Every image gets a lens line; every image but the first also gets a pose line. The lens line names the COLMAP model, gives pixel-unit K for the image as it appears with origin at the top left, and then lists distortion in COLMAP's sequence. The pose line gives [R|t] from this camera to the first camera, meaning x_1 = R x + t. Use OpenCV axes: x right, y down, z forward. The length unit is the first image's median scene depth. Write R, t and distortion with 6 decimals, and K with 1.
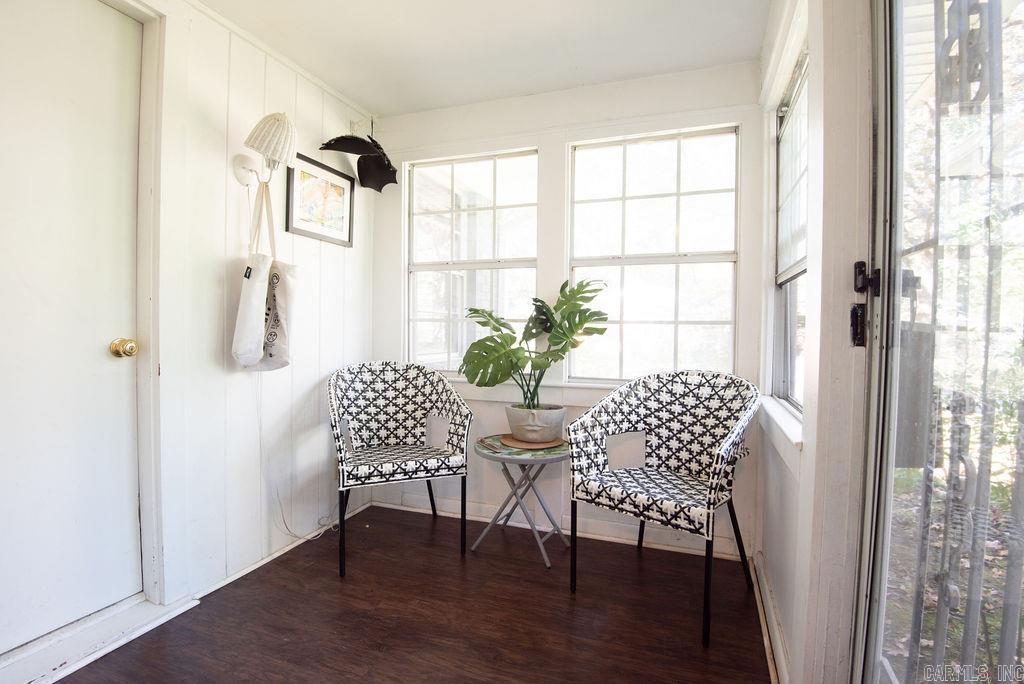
lens RADIAL K [[470.6, 0, 512.0], [0, 470.6, 342.0], [0, 0, 1]] dist [0.000362, -0.024926]
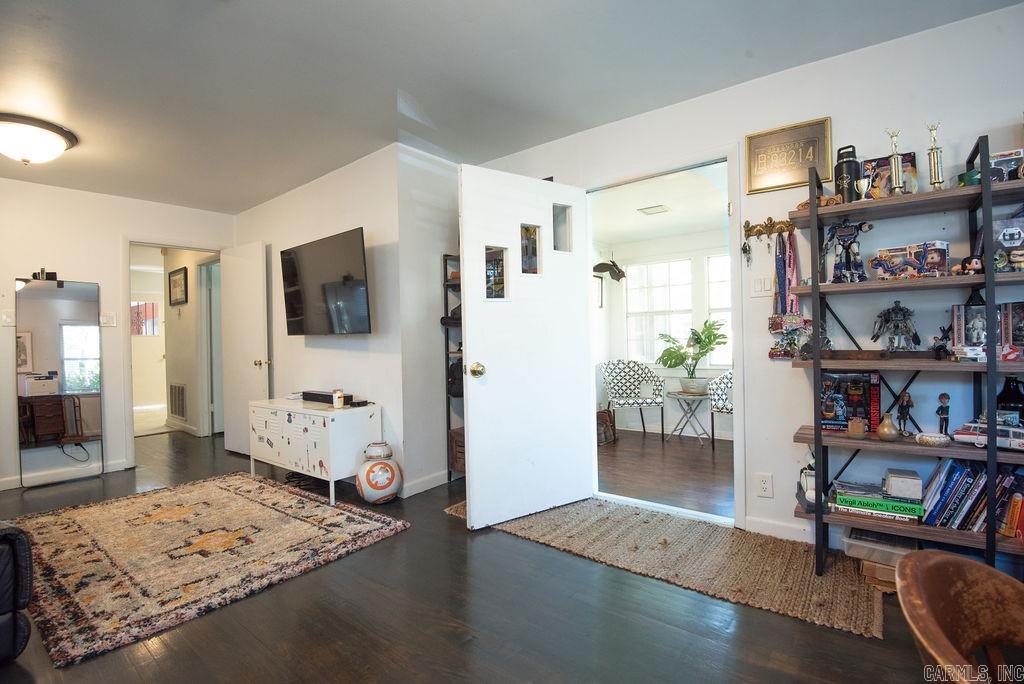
lens RADIAL K [[470.6, 0, 512.0], [0, 470.6, 342.0], [0, 0, 1]] dist [0.000362, -0.024926]
pose [[0.954932, -0.032019, -0.295094, -0.110153], [0.027420, 0.999430, -0.019713, -0.011449], [0.295557, 0.010733, 0.955265, -1.389997]]
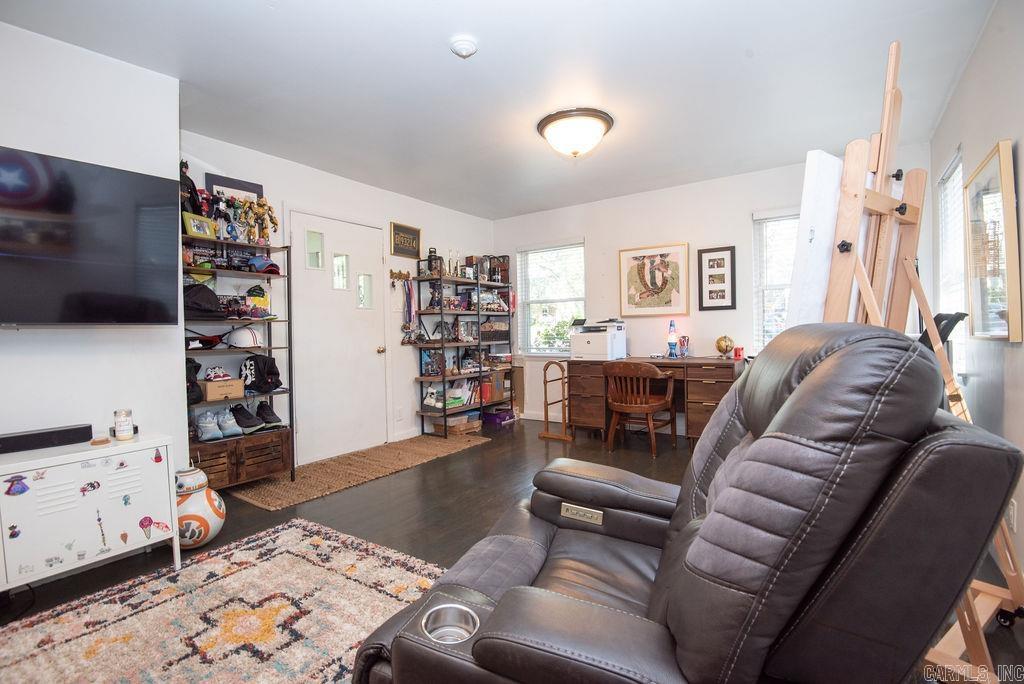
lens RADIAL K [[470.6, 0, 512.0], [0, 470.6, 342.0], [0, 0, 1]] dist [0.000362, -0.024926]
pose [[0.232697, -0.039966, 0.971728, -3.275917], [0.047078, 0.998447, 0.029791, -0.048027], [-0.971409, 0.038815, 0.234217, -0.876350]]
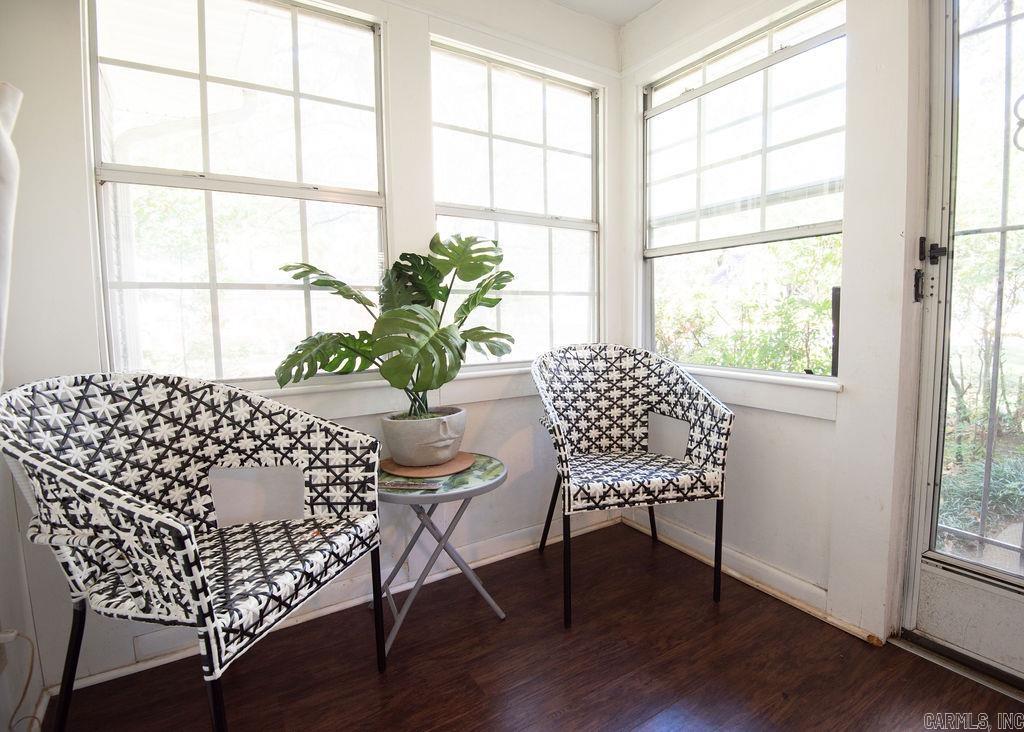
lens RADIAL K [[512.8, 0, 512.0], [0, 512.8, 366.0], [0, 0, 1]] dist [-0.027234, -0.000802]
pose [[0.594983, -0.095206, 0.798080, -0.463309], [0.040218, 0.995242, 0.088743, 0.007118], [-0.802731, -0.020703, 0.595981, 0.452301]]
